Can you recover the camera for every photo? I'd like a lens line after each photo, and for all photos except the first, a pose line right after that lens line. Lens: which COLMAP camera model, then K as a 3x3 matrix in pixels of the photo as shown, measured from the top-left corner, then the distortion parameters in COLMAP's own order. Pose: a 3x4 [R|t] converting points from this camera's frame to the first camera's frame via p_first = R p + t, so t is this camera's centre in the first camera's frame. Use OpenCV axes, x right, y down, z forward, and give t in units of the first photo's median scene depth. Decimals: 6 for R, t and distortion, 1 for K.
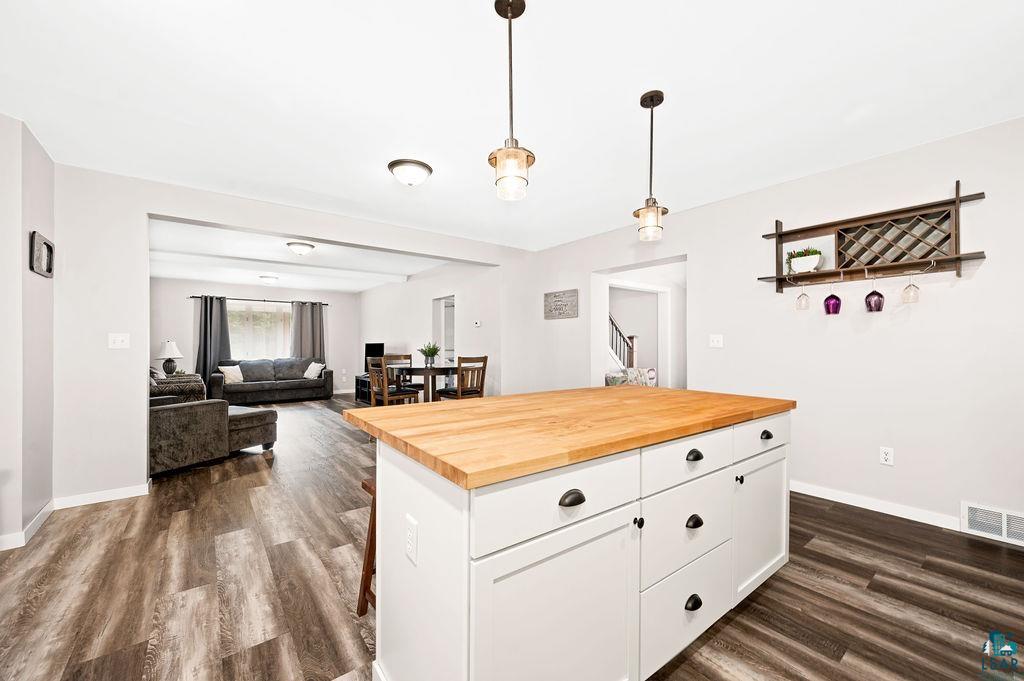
lens RADIAL K [[411.0, 0, 521.4], [0, 411.0, 336.9], [0, 0, 1]] dist [0.000521, 0.000137]
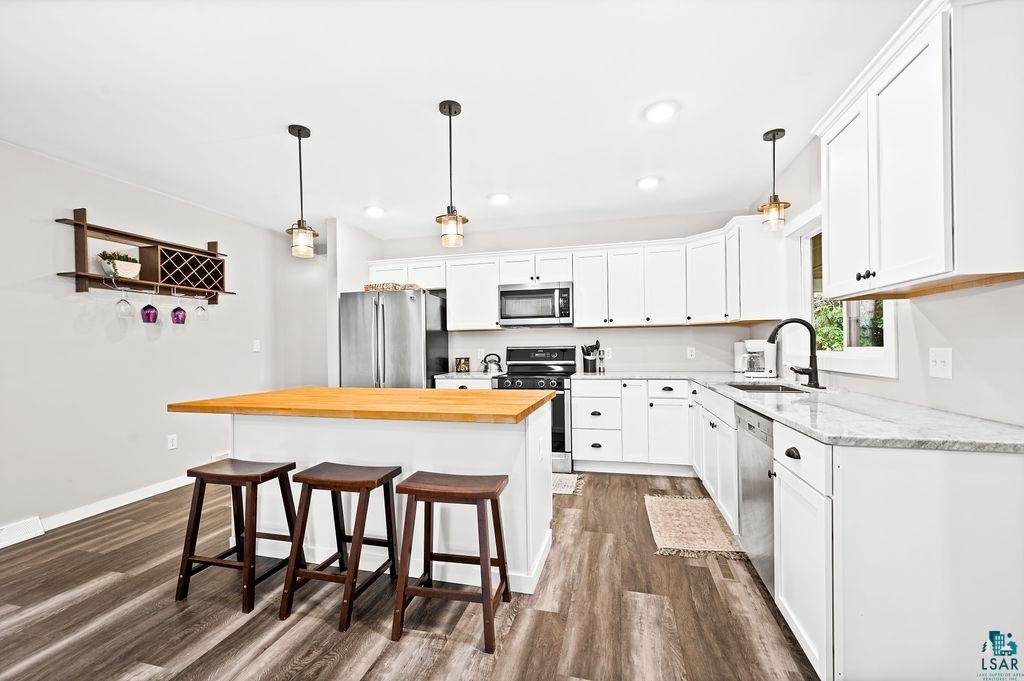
lens RADIAL K [[411.0, 0, 513.4], [0, 411.0, 349.2], [0, 0, 1]] dist [0.000521, 0.000137]
pose [[-0.605546, -0.002449, 0.795807, -0.674780], [0.004461, 0.999969, 0.006471, 0.010082], [-0.795798, 0.007468, -0.605516, 0.897078]]
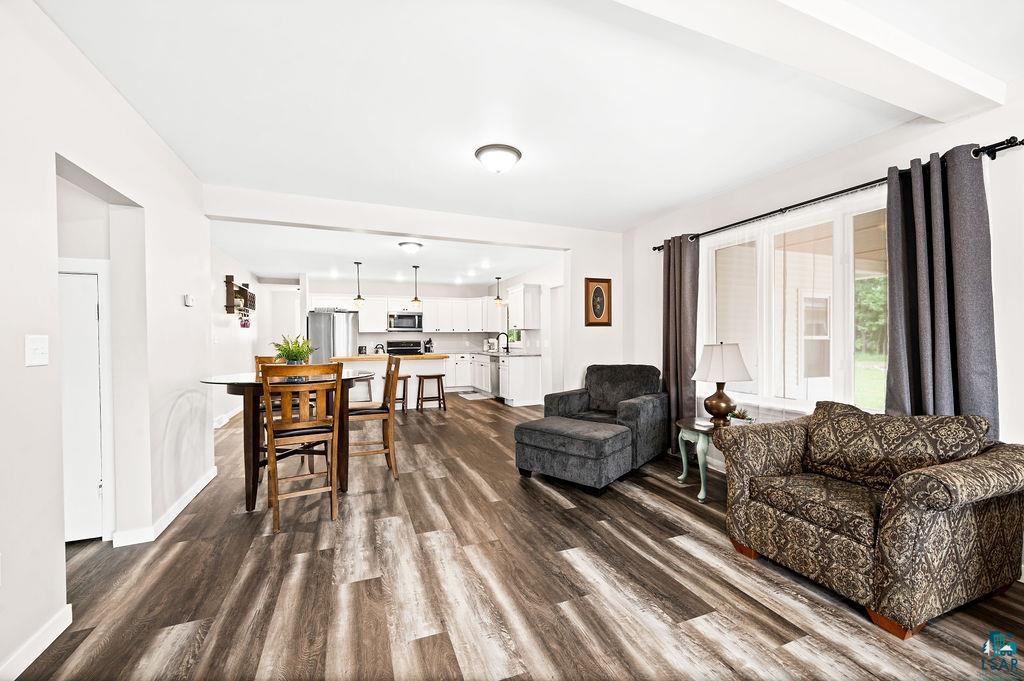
lens RADIAL K [[411.0, 0, 513.8], [0, 411.0, 342.5], [0, 0, 1]] dist [0.000521, 0.000137]
pose [[-0.960627, 0.001948, 0.277836, -1.221070], [0.001849, 0.999998, -0.000619, 0.026513], [-0.277836, -0.000081, -0.960628, 2.659342]]
